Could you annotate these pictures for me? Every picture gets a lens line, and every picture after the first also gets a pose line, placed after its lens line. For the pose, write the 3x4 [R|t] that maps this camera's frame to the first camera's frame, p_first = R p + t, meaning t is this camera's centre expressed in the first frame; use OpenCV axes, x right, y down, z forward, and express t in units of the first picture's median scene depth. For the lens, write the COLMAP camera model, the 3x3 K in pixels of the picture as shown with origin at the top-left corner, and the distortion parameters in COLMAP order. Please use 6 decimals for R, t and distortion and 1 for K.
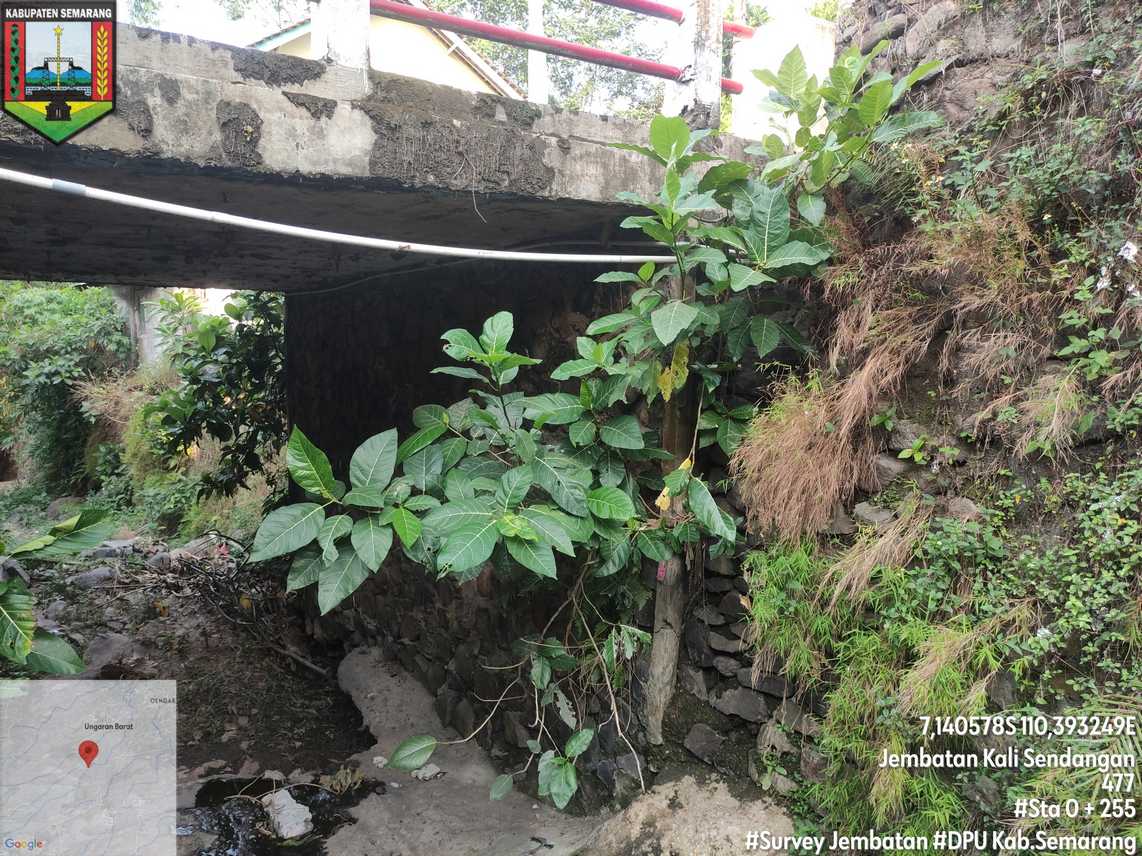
lens RADIAL K [[844.3, 0, 570.4], [0, 844.3, 425.4], [0, 0, 1]] dist [0.075316, -0.103714]
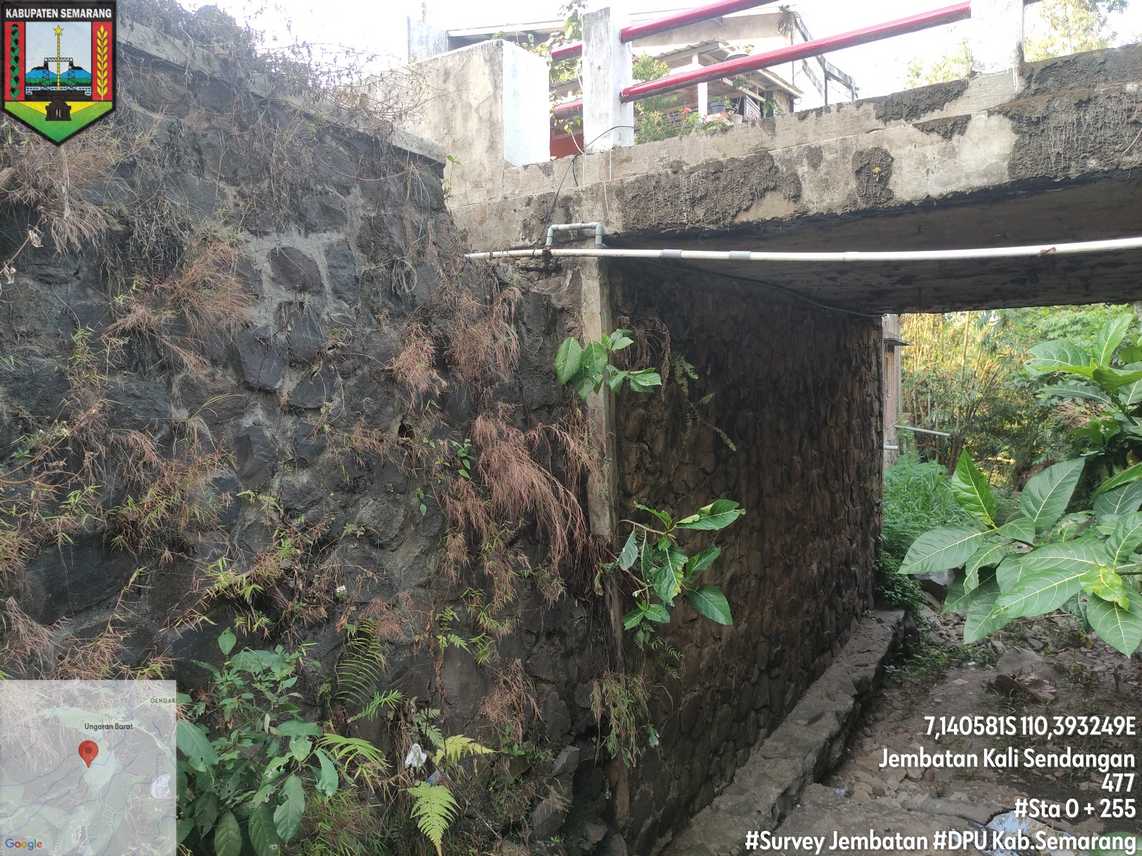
lens RADIAL K [[843.9, 0, 566.6], [0, 843.9, 427.2], [0, 0, 1]] dist [0.056053, -0.057295]
pose [[0.424855, 0.027817, -0.904834, 0.398808], [-0.047606, 0.998831, 0.008353, -0.009673], [0.904009, 0.039526, 0.425682, 0.174712]]
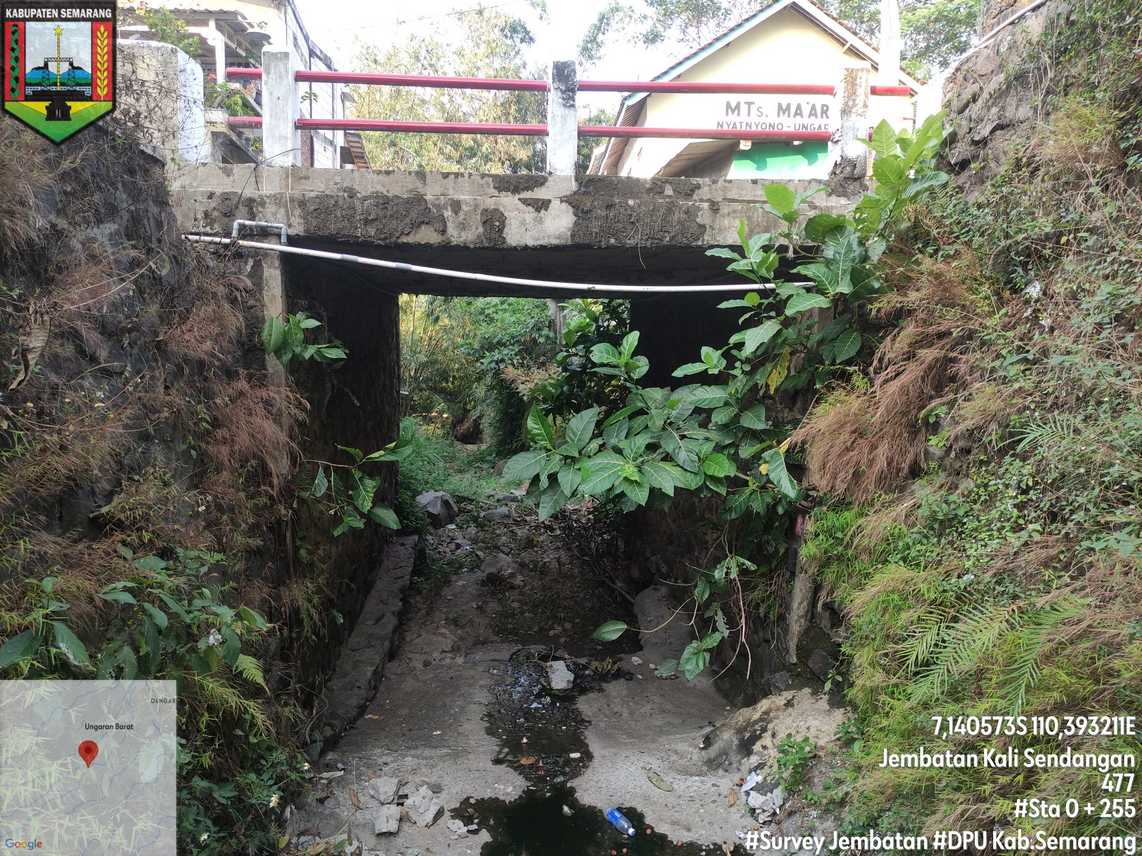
lens RADIAL K [[843.9, 0, 566.6], [0, 843.9, 427.2], [0, 0, 1]] dist [0.056053, -0.057295]
pose [[0.879293, 0.054108, -0.473197, 0.501245], [-0.047260, 0.998535, 0.026361, 0.004340], [0.473930, -0.000816, 0.880562, -0.368143]]
